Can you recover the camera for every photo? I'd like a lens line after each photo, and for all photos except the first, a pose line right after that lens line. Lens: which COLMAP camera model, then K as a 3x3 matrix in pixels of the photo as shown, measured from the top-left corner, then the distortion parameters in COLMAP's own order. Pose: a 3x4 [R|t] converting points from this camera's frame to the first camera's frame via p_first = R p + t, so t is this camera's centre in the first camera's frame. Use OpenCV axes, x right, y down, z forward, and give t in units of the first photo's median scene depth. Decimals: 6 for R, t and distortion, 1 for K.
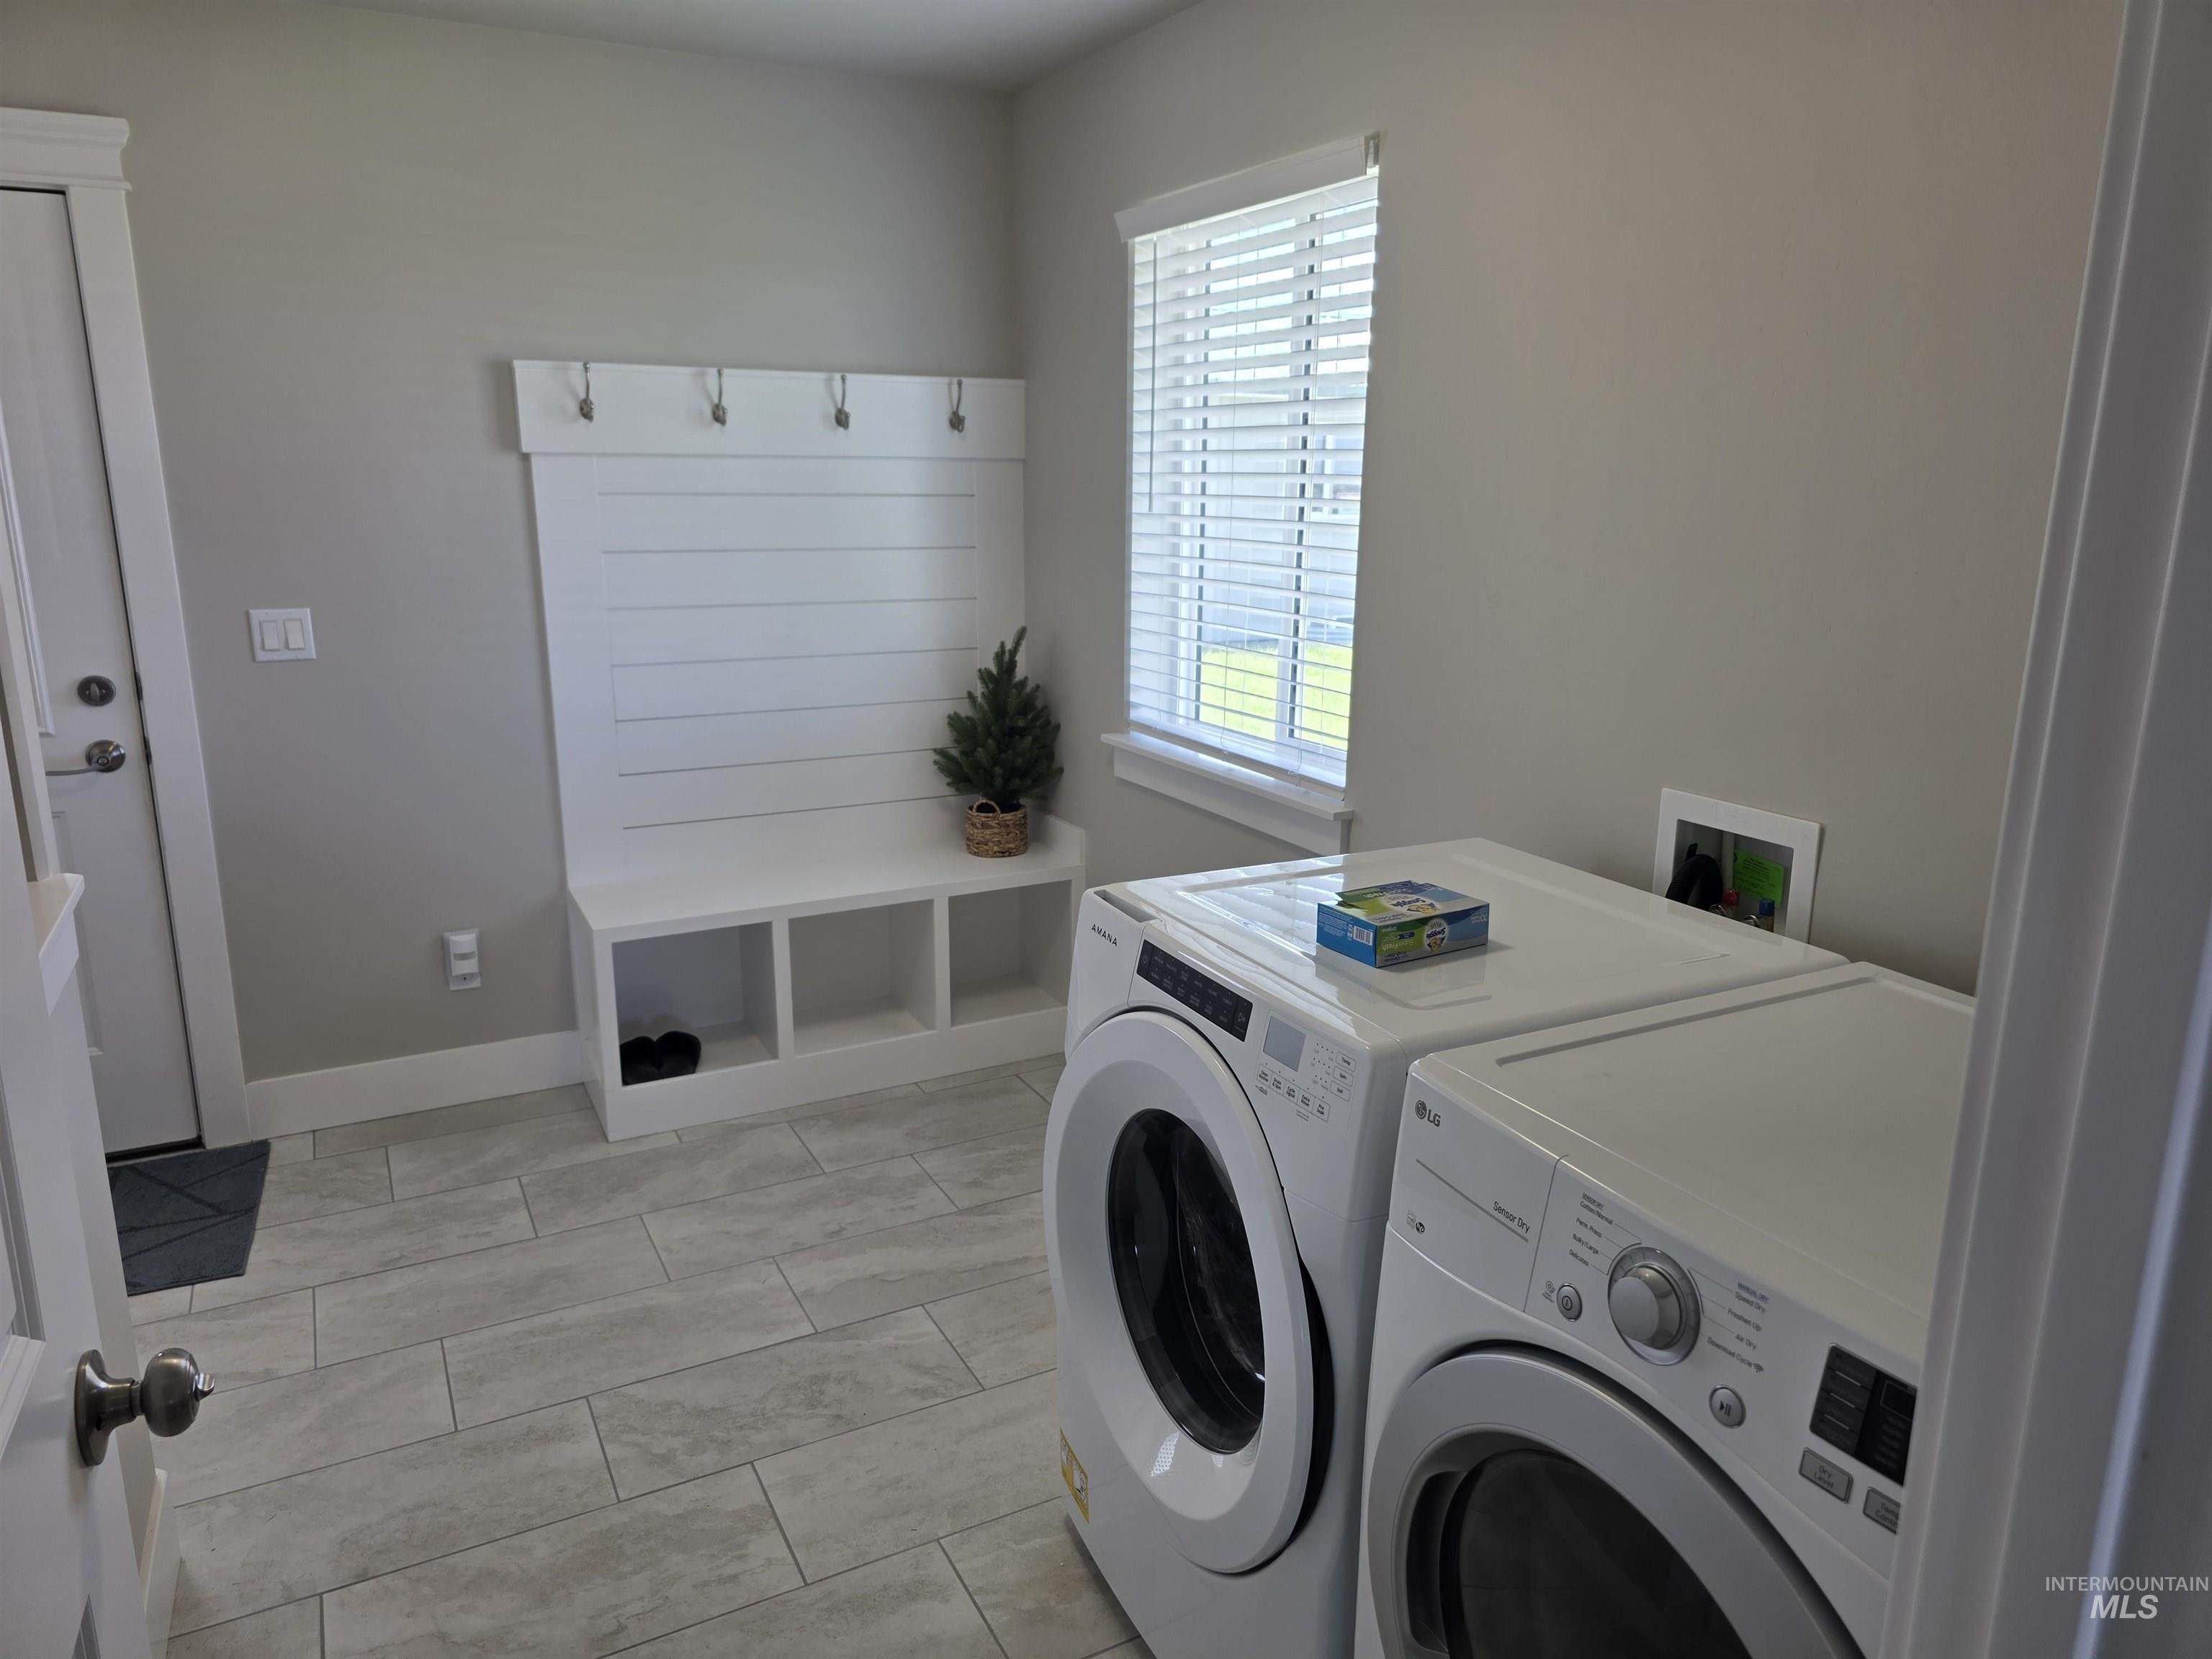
lens RADIAL K [[1492.4, 0, 1121.4], [0, 1492.4, 834.2], [0, 0, 1]] dist [0.053077, -0.042893]
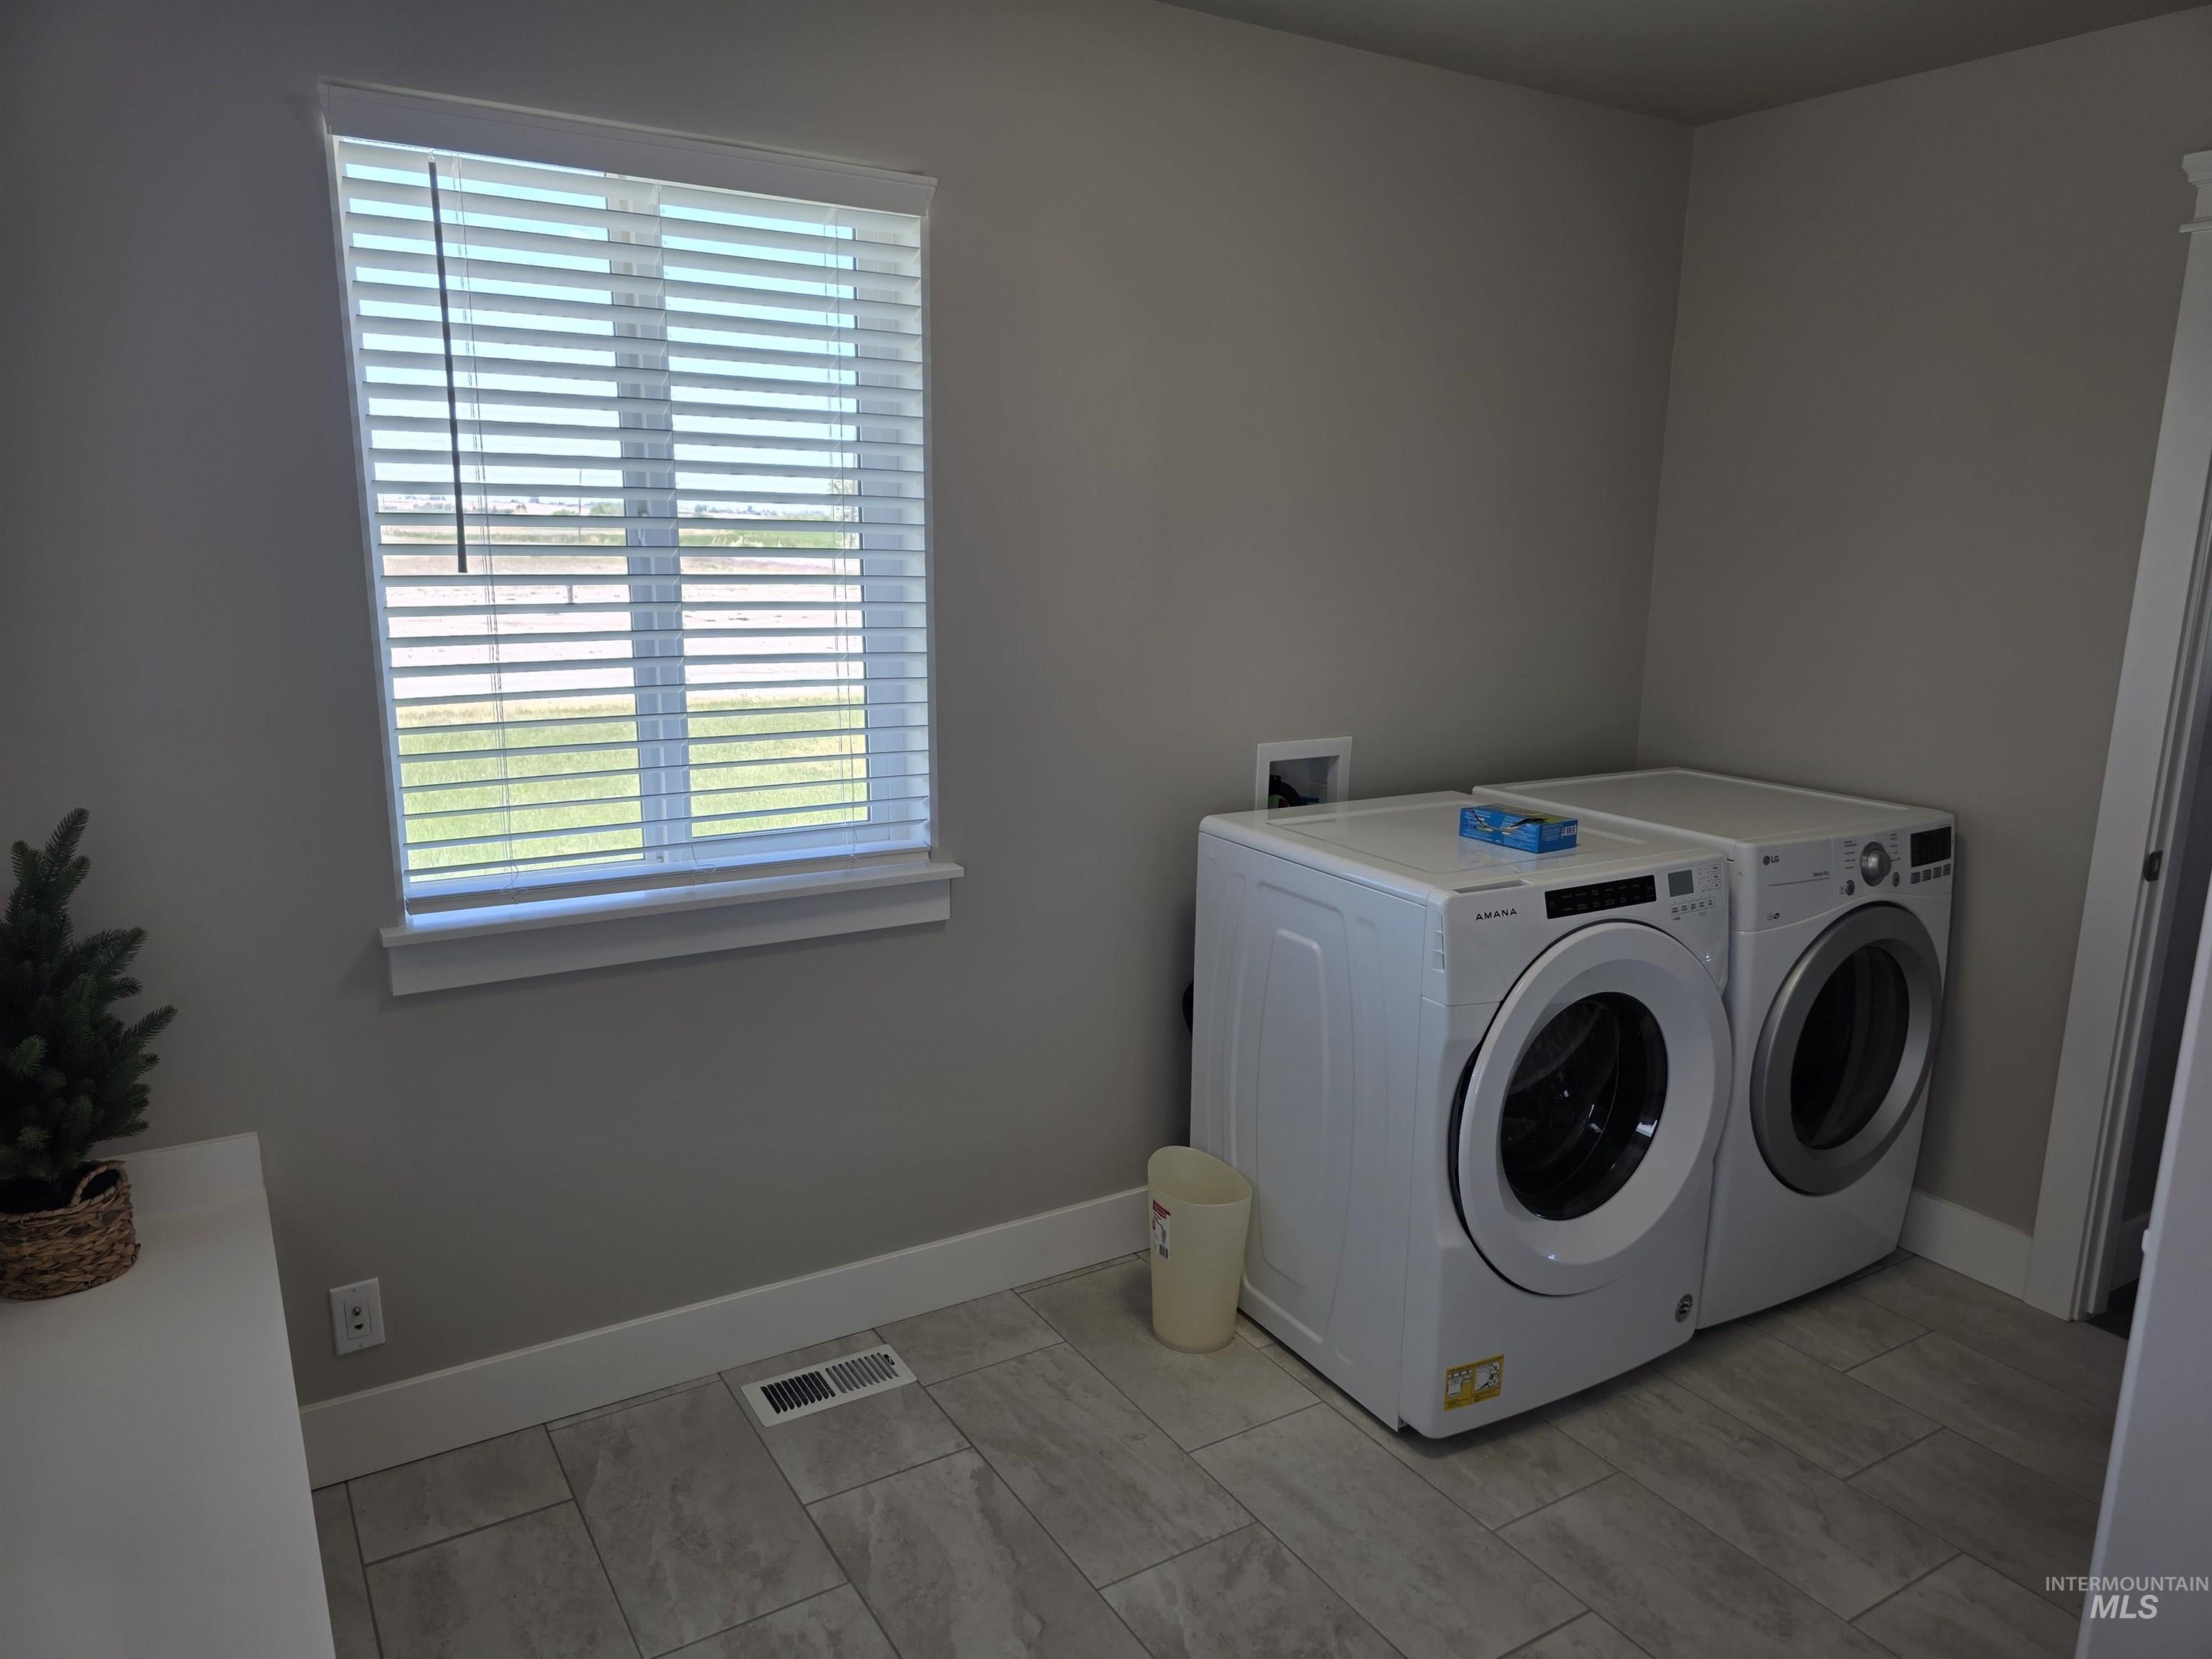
lens RADIAL K [[1492.4, 0, 1119.1], [0, 1492.4, 826.0], [0, 0, 1]] dist [0.053077, -0.042893]
pose [[-0.074117, -0.216889, 0.973378, -1.057620], [0.212091, 0.950305, 0.227898, -0.313911], [-0.974435, 0.223336, -0.024434, 1.196743]]
